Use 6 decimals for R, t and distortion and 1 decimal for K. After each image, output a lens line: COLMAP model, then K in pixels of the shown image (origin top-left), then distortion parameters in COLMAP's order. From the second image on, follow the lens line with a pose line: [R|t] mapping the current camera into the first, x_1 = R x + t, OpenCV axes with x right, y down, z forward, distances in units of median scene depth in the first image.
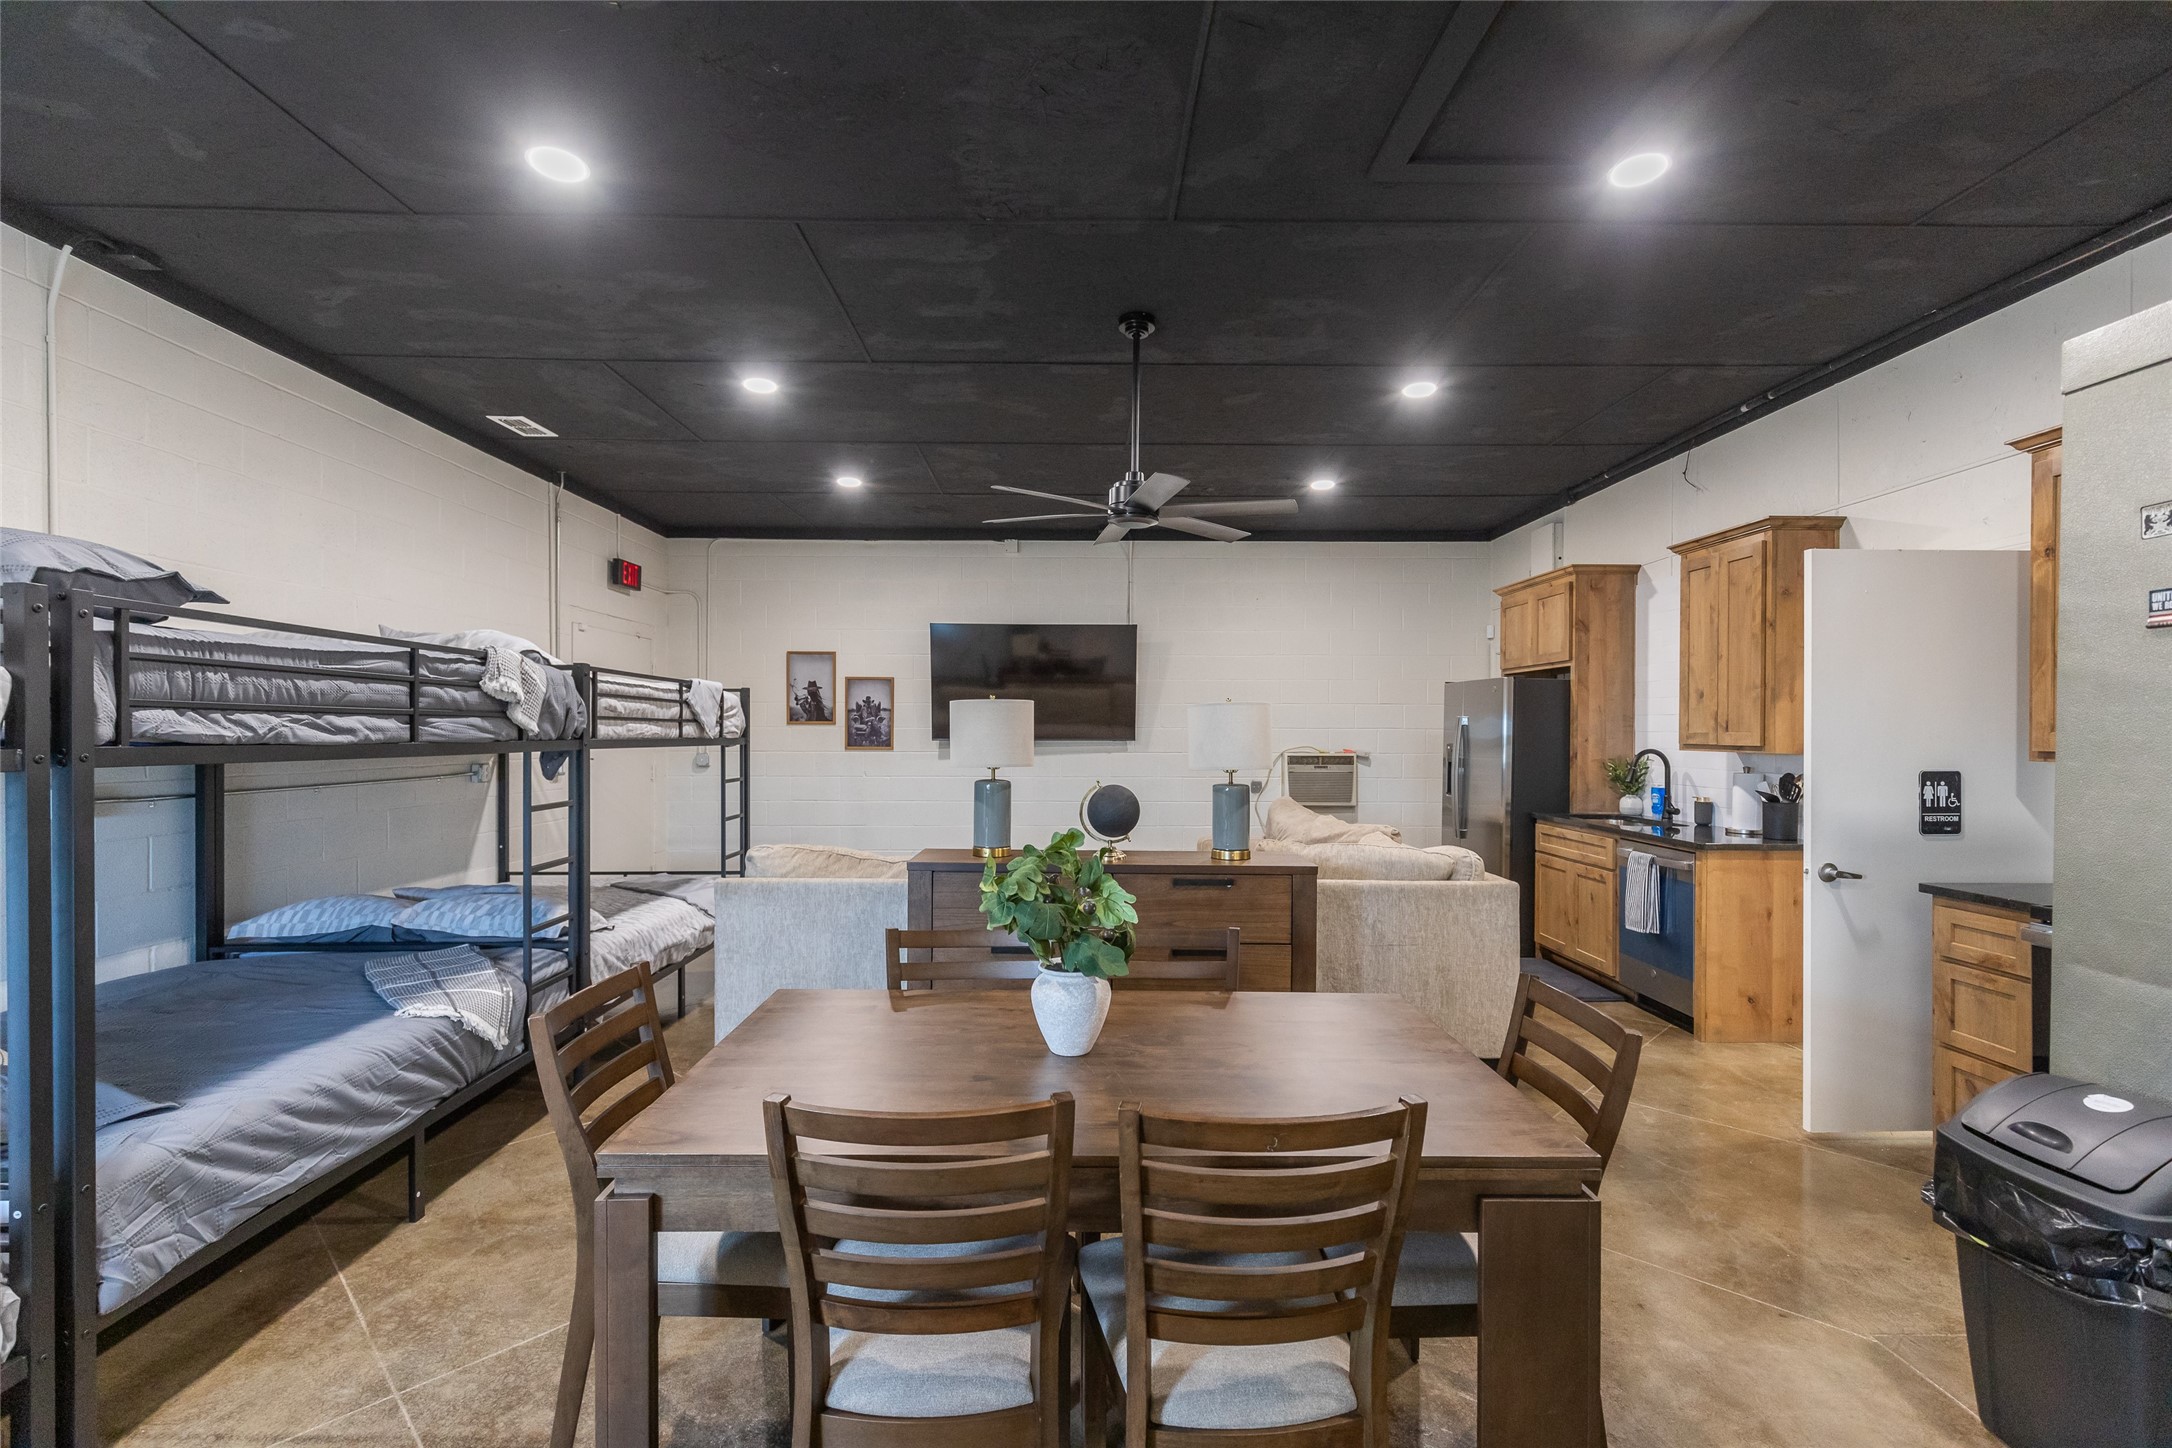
lens RADIAL K [[980.1, 0, 1077.2], [0, 980.1, 733.9], [0, 0, 1]] dist [0.001693, 0.000403]
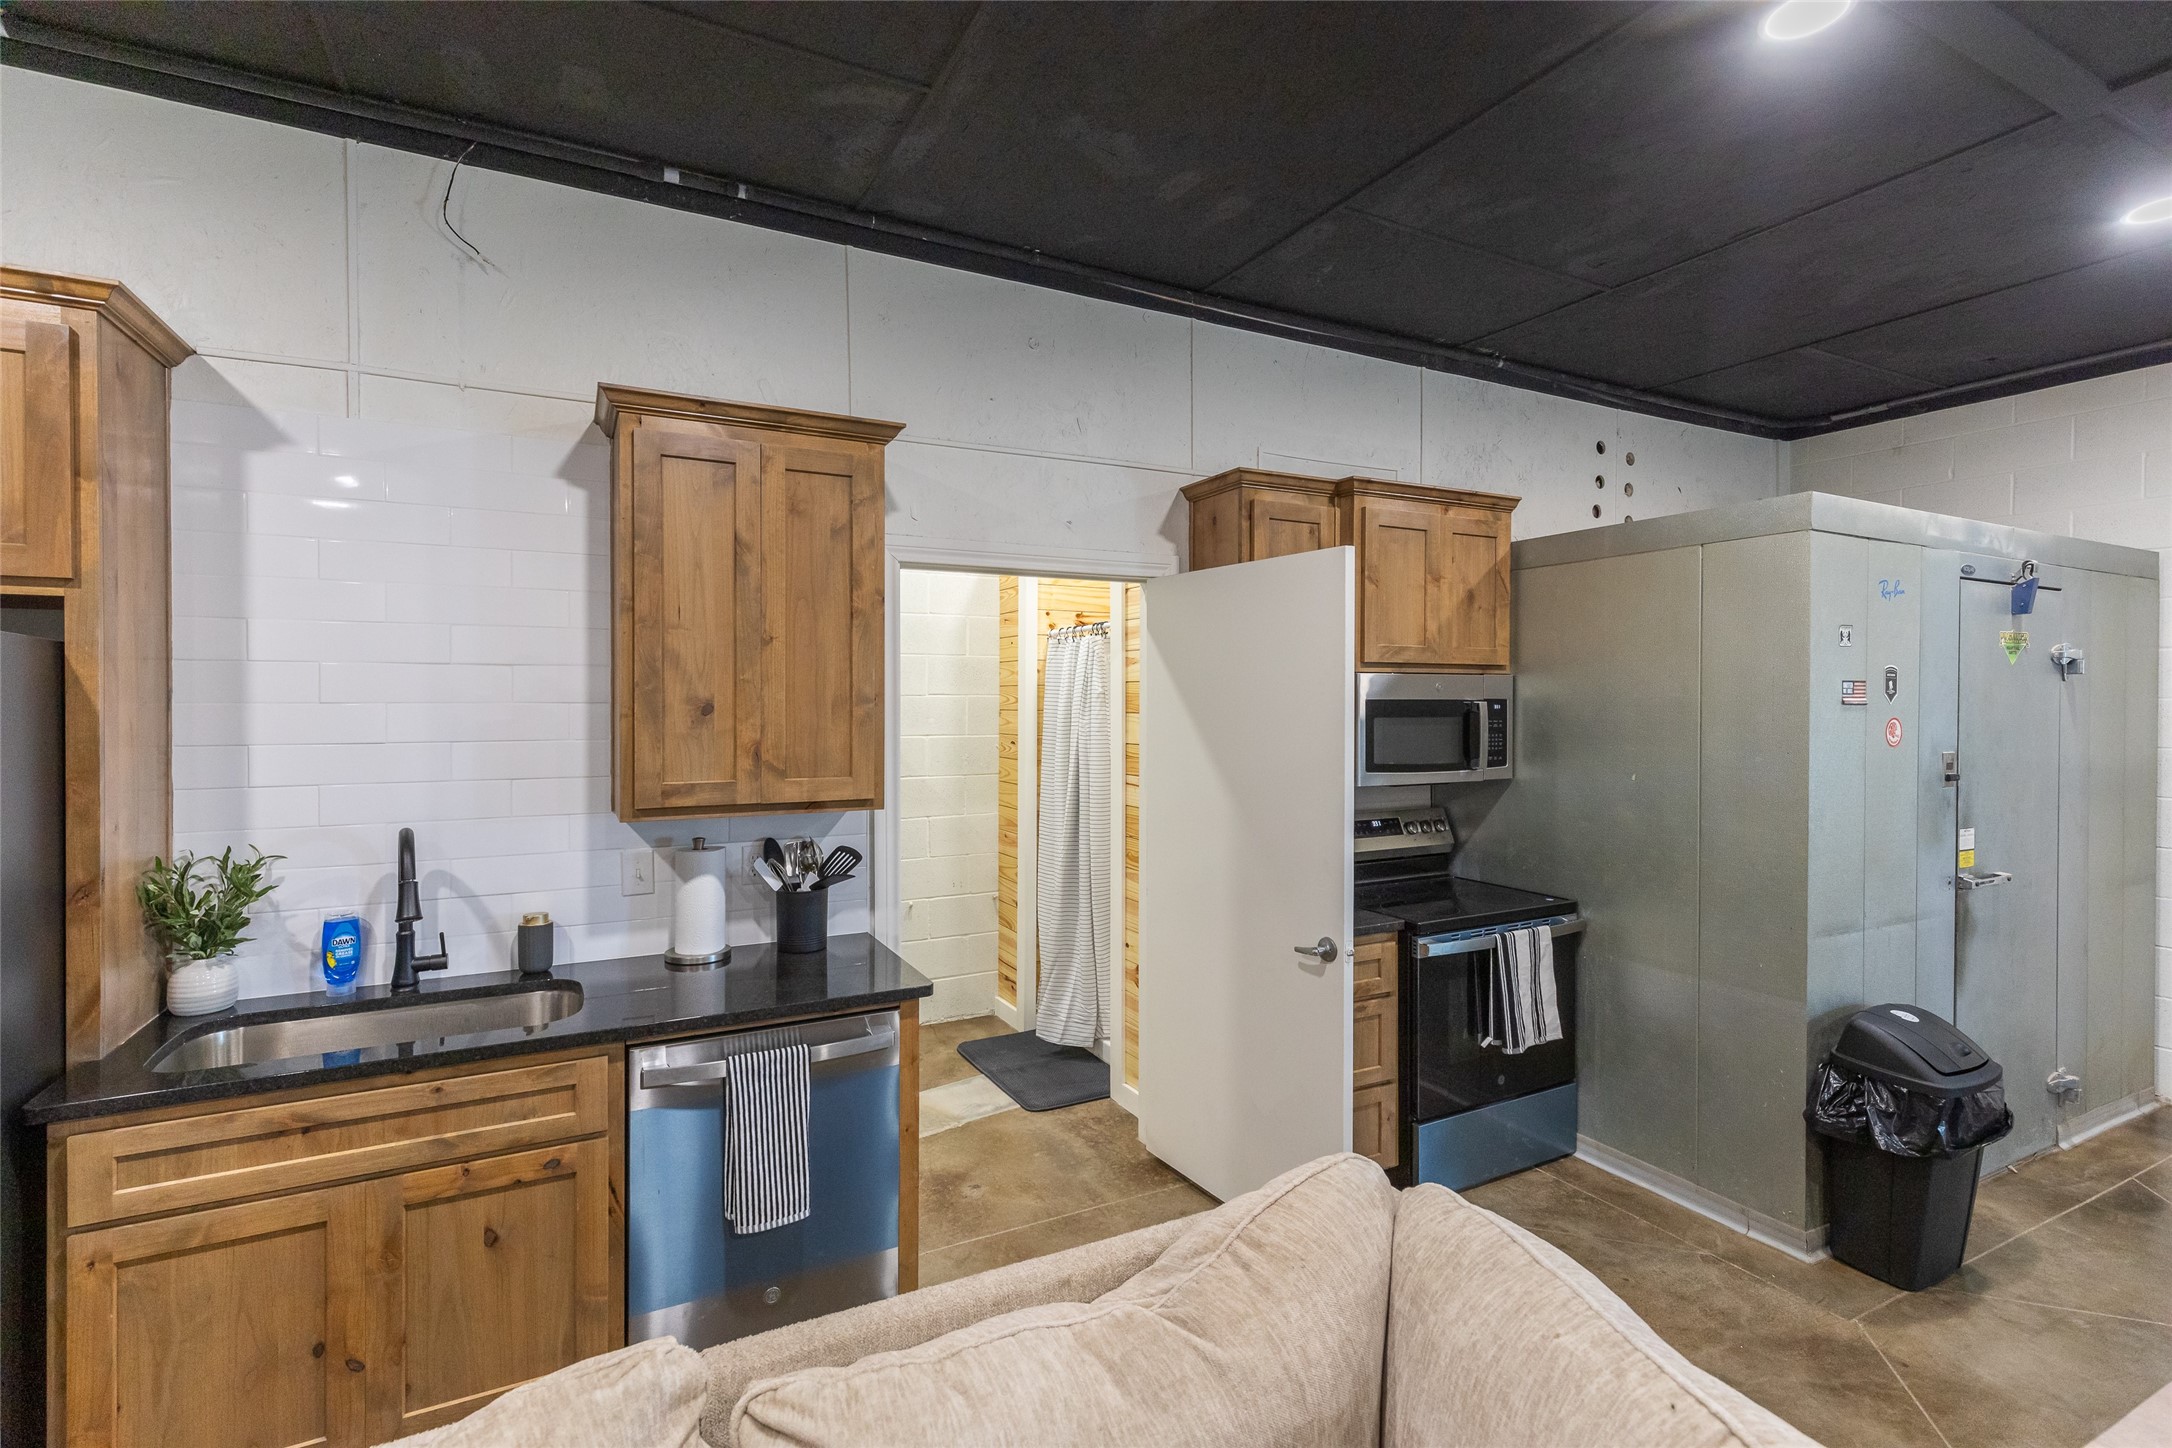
lens RADIAL K [[980.1, 0, 1113.3], [0, 980.1, 709.2], [0, 0, 1]] dist [0.001693, 0.000403]
pose [[-0.457350, -0.011582, 0.889211, 0.094587], [-0.000003, 0.999915, 0.013022, -0.049695], [-0.889287, 0.005953, -0.457311, 1.131325]]
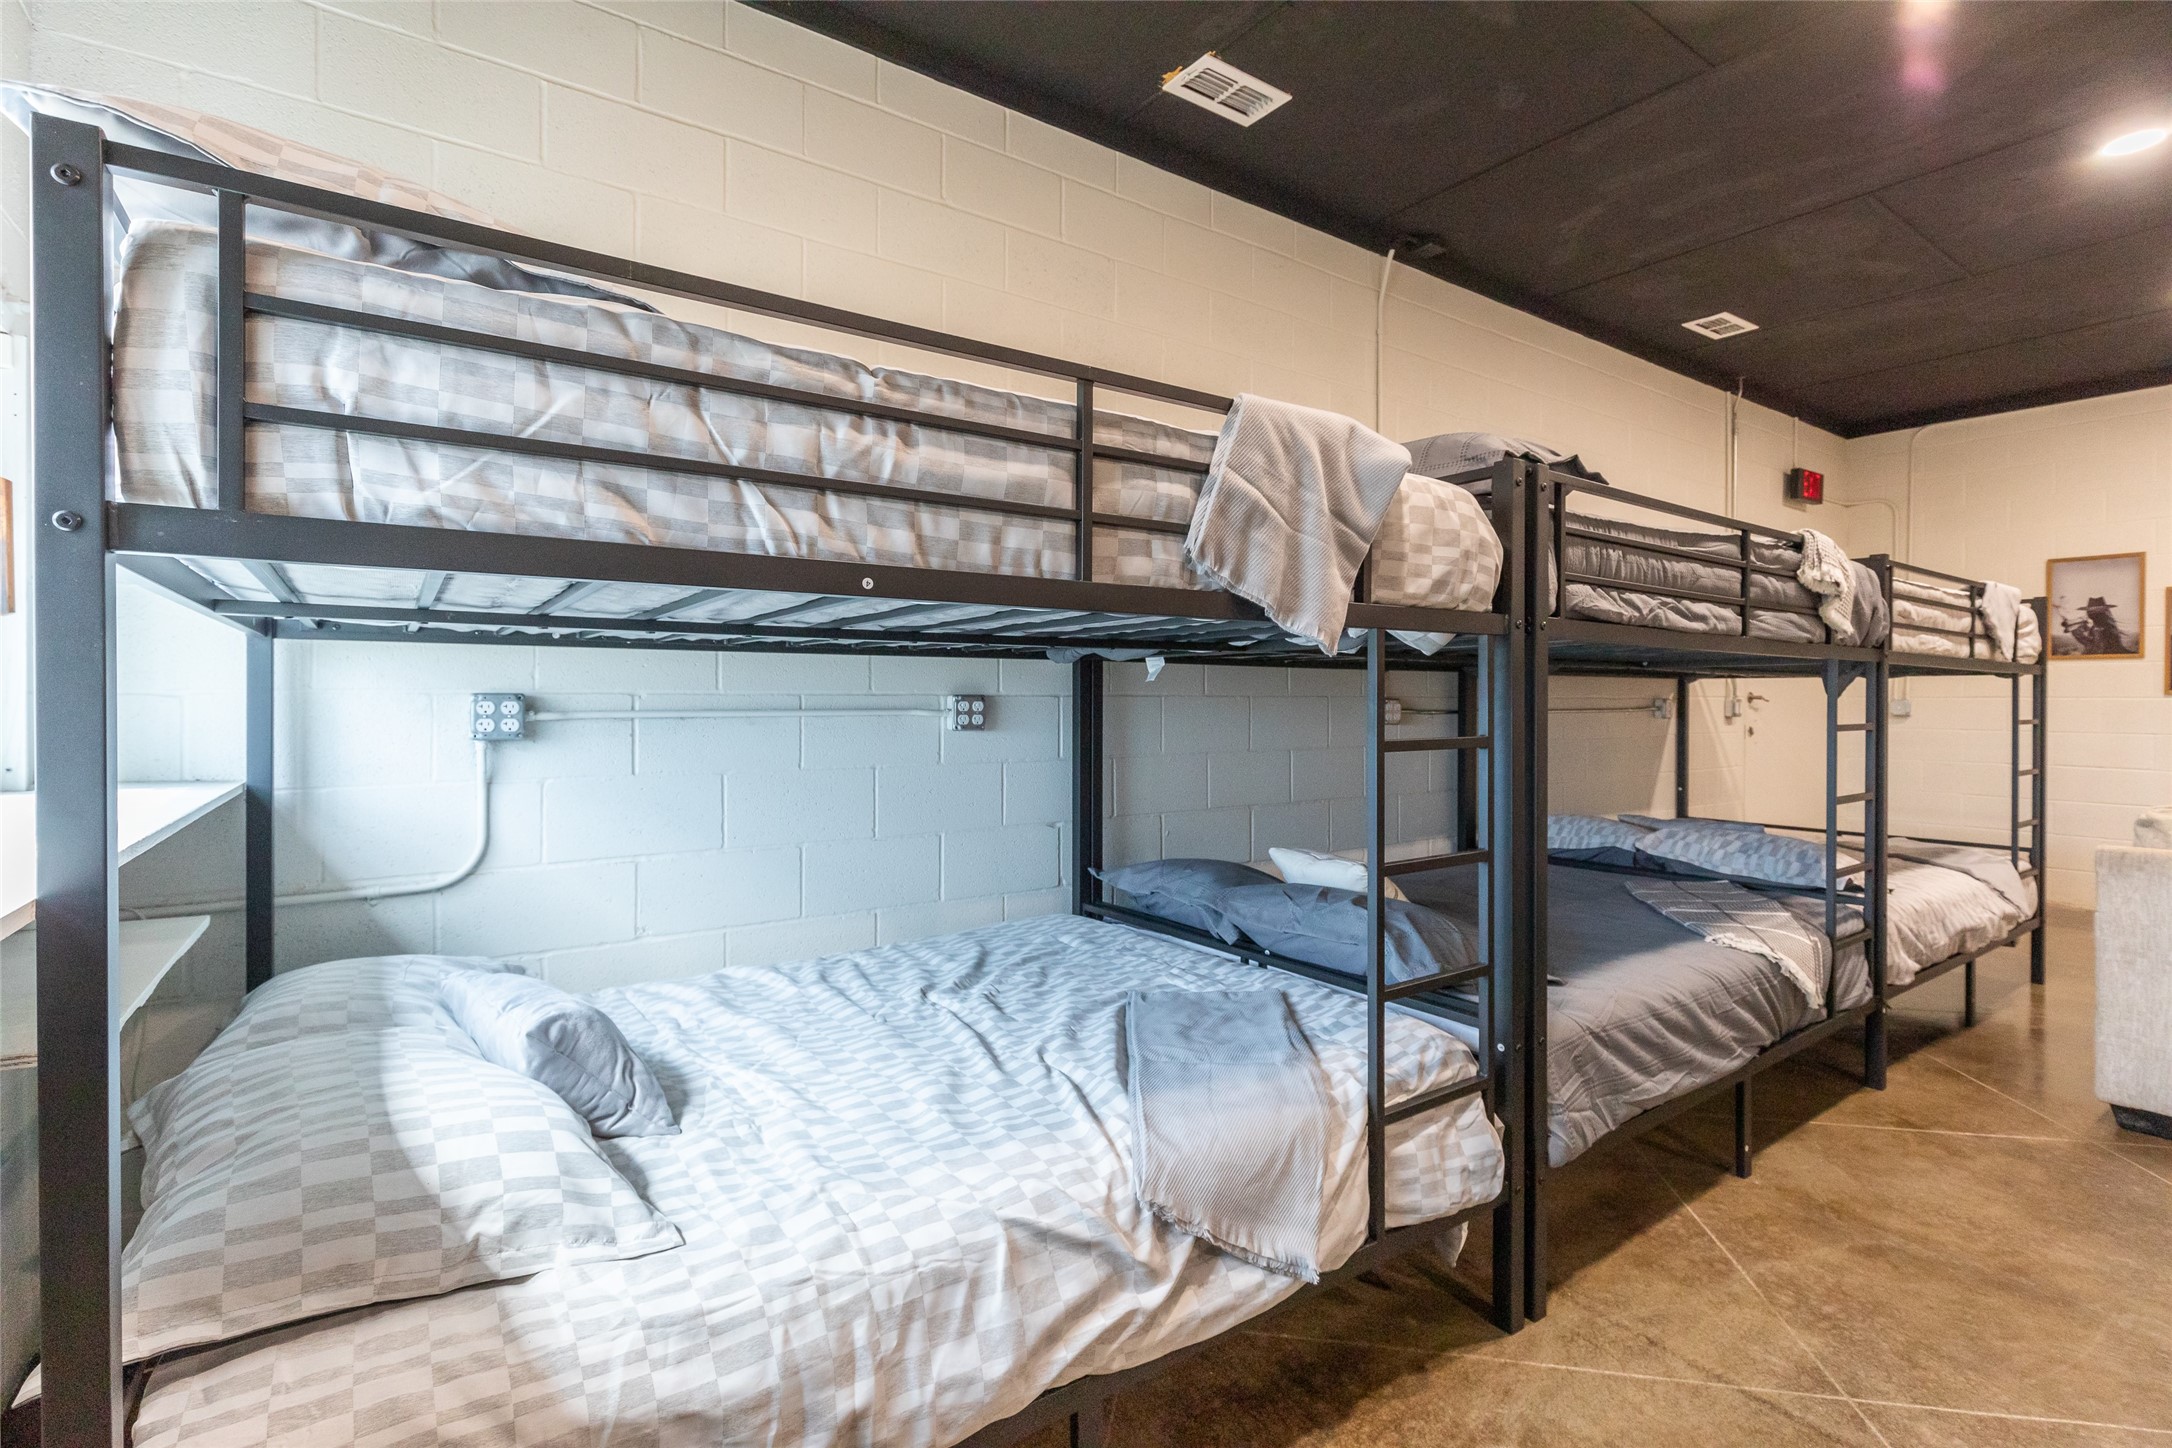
lens RADIAL K [[980.1, 0, 1085.6], [0, 980.1, 705.4], [0, 0, 1]] dist [0.001693, 0.000403]
pose [[0.566889, 0.008272, -0.823753, -0.177875], [-0.007369, 0.999960, 0.004971, 0.044236], [0.823761, 0.003252, 0.566927, 0.005318]]
